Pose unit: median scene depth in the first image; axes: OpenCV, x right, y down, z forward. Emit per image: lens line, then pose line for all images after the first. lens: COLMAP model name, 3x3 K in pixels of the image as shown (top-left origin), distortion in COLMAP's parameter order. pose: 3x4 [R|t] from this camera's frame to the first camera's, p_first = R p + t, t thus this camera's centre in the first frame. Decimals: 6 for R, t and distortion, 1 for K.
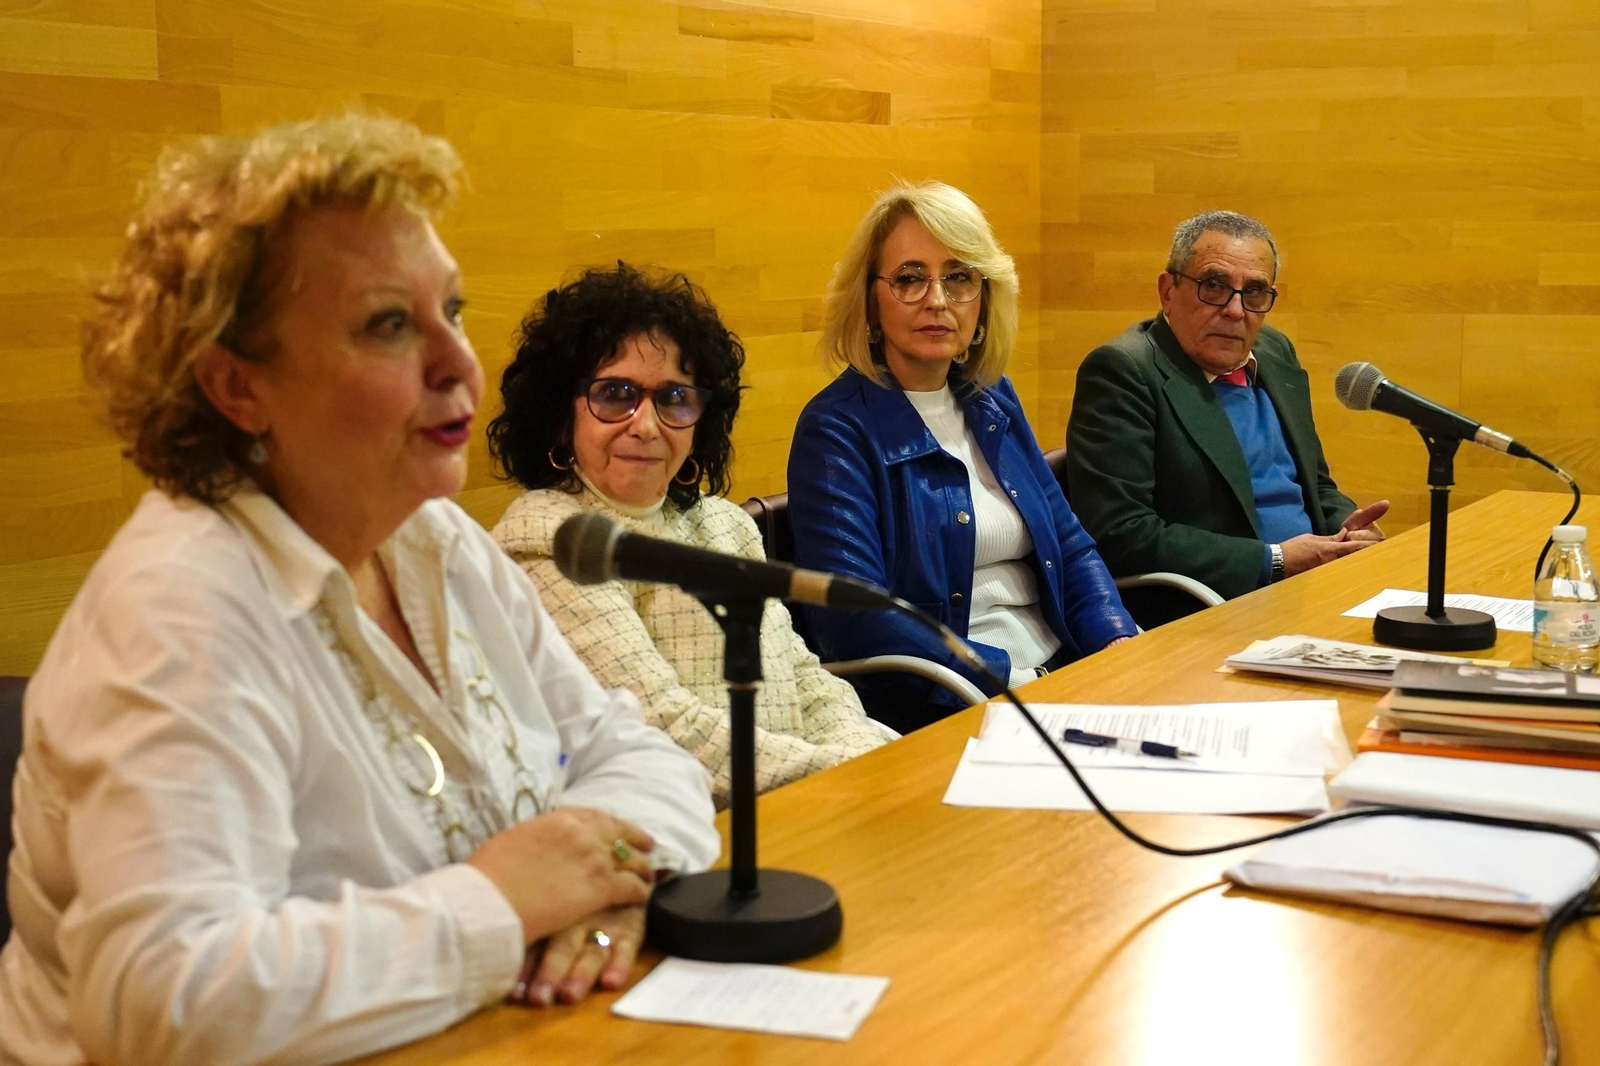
lens RADIAL K [[2292.7, 0, 787.6], [0, 2292.7, 541.7], [0, 0, 1]] dist [0.019449, 0.000000]
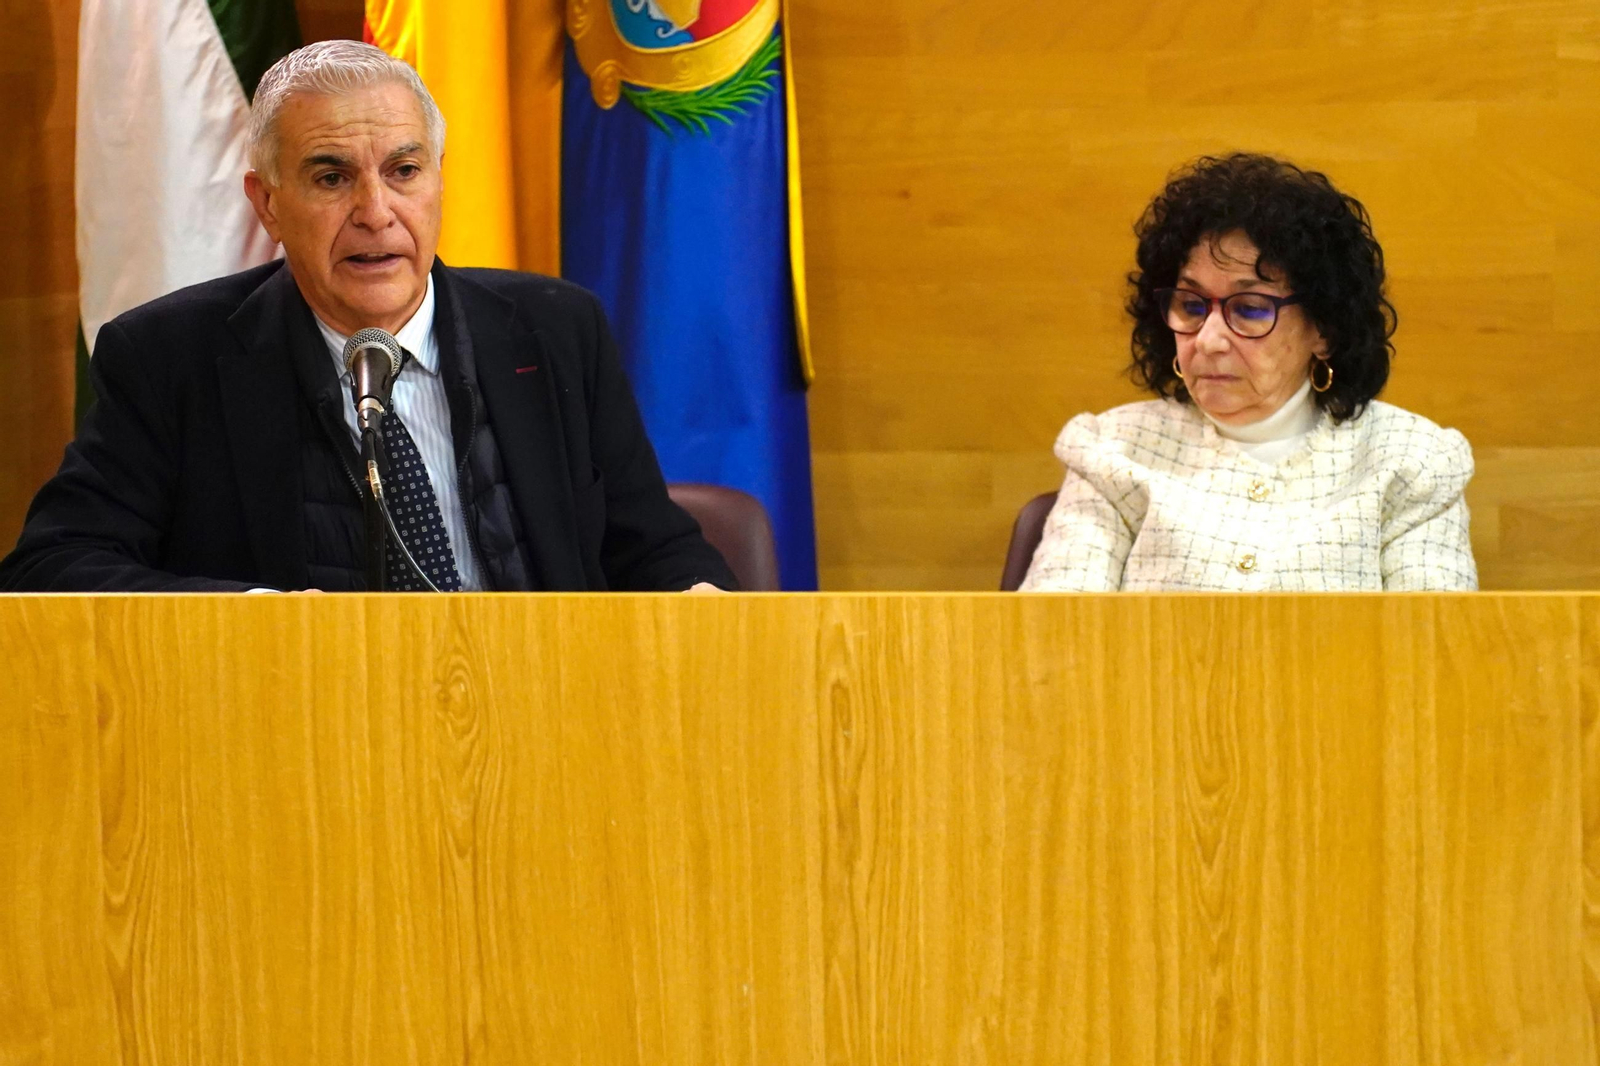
lens RADIAL K [[5239.7, 0, 768.5], [0, 5239.7, 549.3], [0, 0, 1]] dist [0.051226, 0.000000]
pose [[0.359092, 0.091357, -0.928820, 1.094675], [-0.111280, 0.992289, 0.054578, -0.034683], [0.926644, 0.083761, 0.366490, 0.050191]]
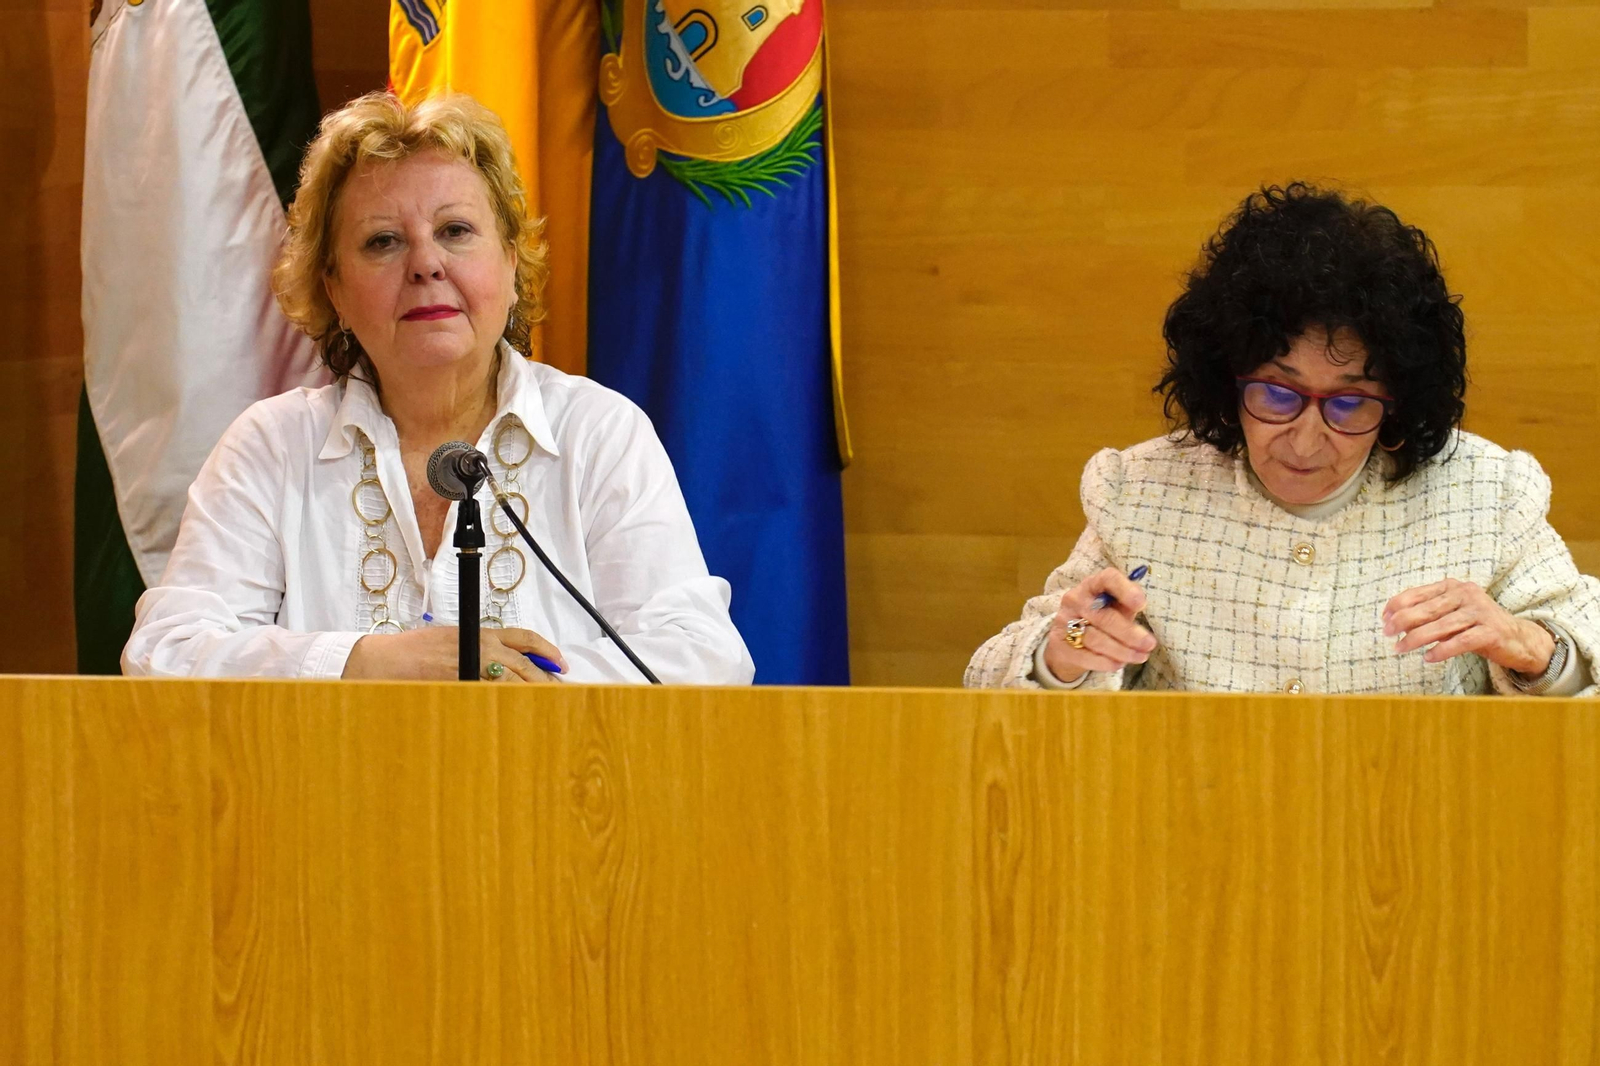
lens RADIAL K [[5239.7, 0, 810.2], [0, 5239.7, 580.6], [0, 0, 1]] dist [0.051226, 0.000000]
pose [[0.406478, 0.091552, -0.909062, 1.032700], [-0.129159, 0.990733, 0.042025, -0.029398], [0.904485, 0.100332, 0.414536, -0.001171]]
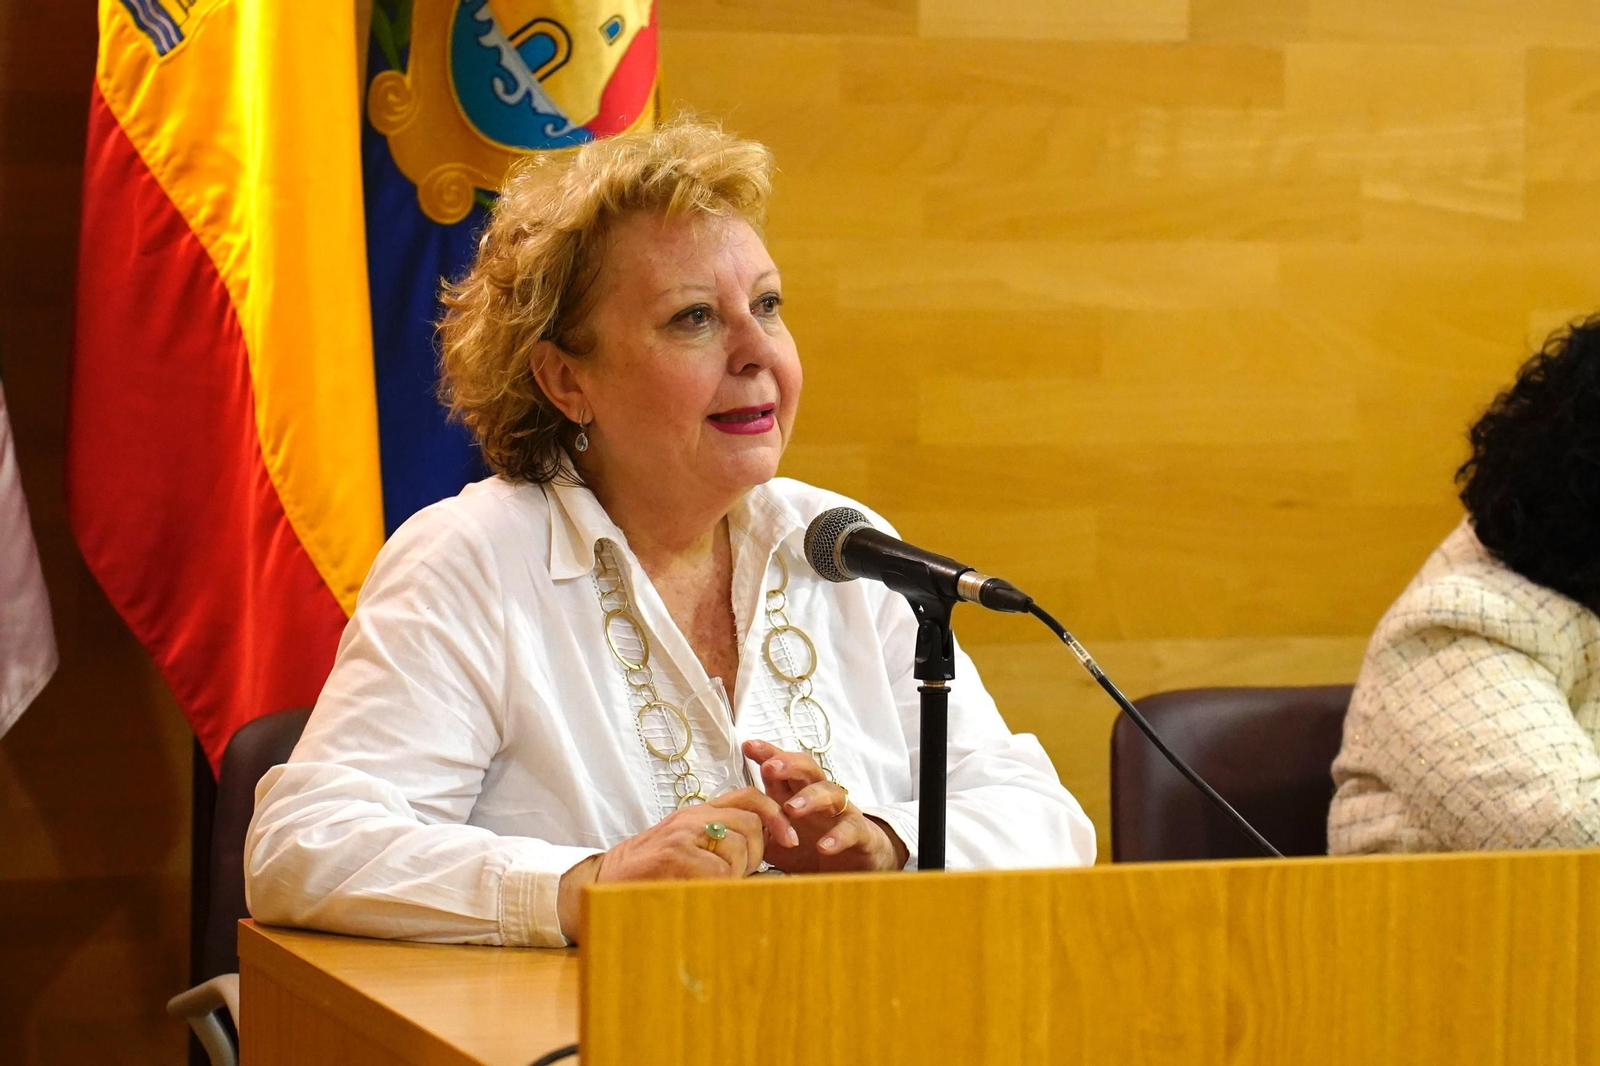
lens RADIAL K [[5239.7, 0, 814.5], [0, 5239.7, 538.1], [0, 0, 1]] dist [0.051226, 0.000000]
pose [[0.780138, 0.054271, -0.623249, 0.519296], [-0.101759, 0.993971, -0.040822, 0.033610], [0.617276, 0.095268, 0.780957, -0.299947]]
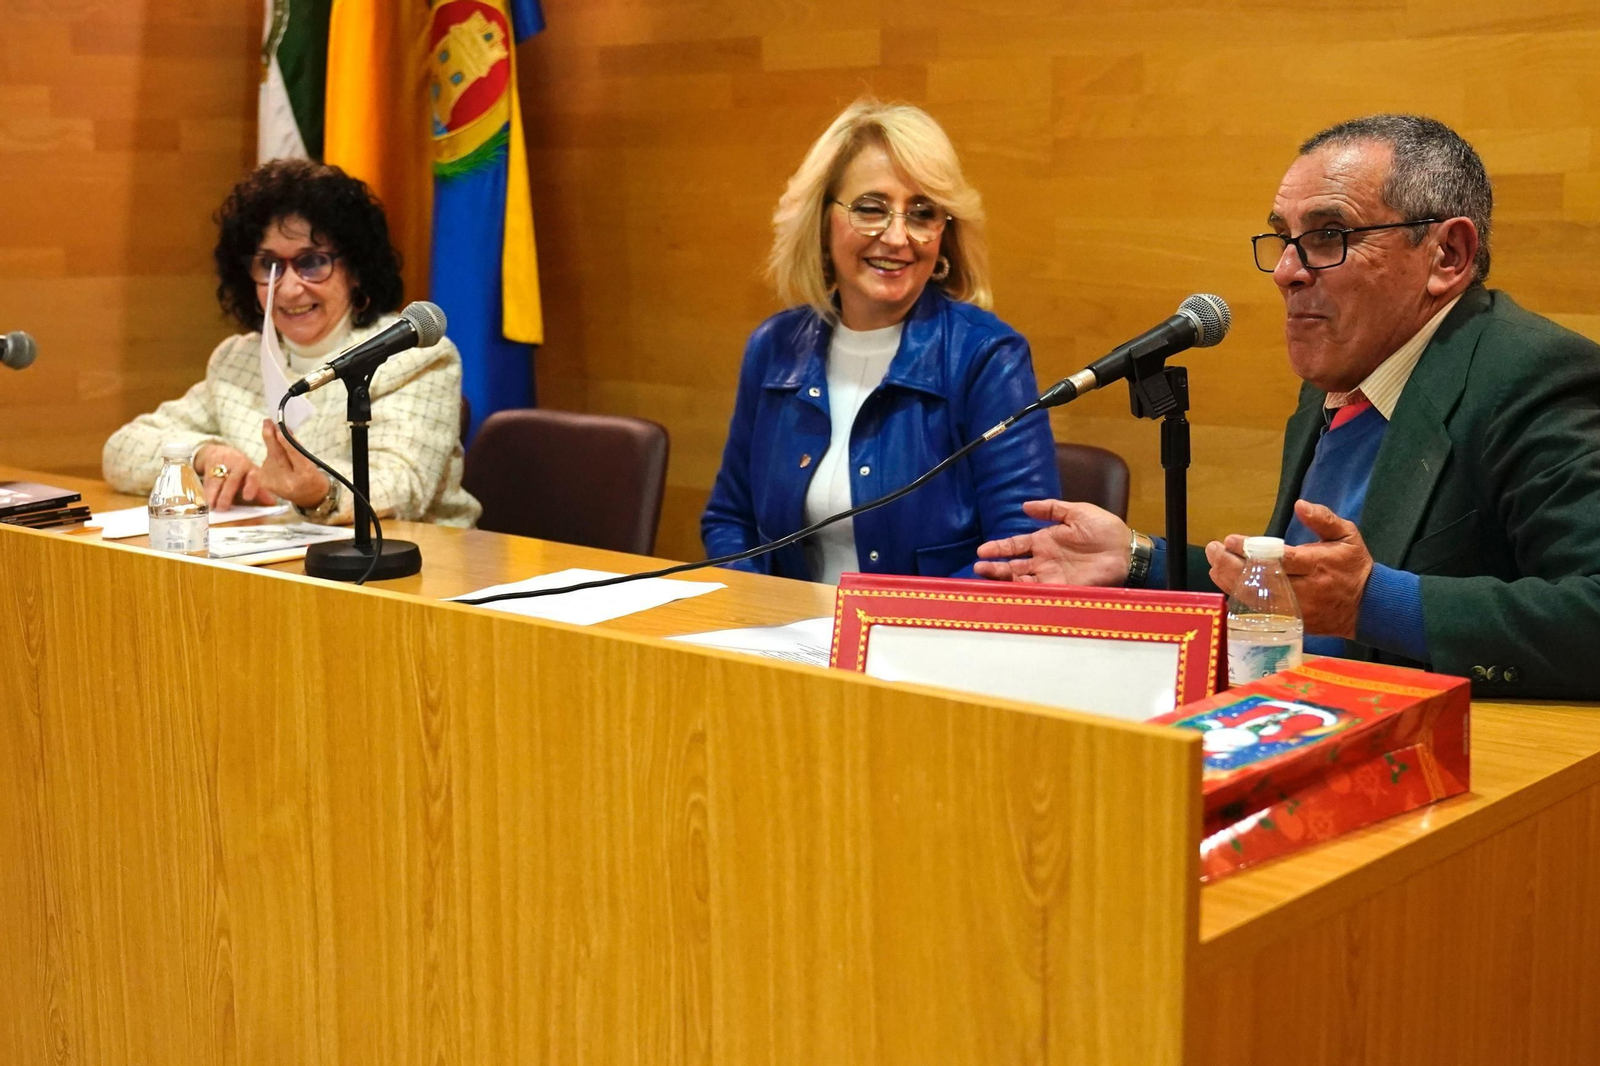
lens RADIAL K [[2292.7, 0, 784.8], [0, 2292.7, 524.4], [0, 0, 1]] dist [0.019449, 0.000000]
pose [[-0.162958, 0.150647, -0.975064, 0.794807], [-0.133959, 0.975745, 0.173140, -0.117255], [0.977497, 0.158833, -0.138825, 0.847563]]
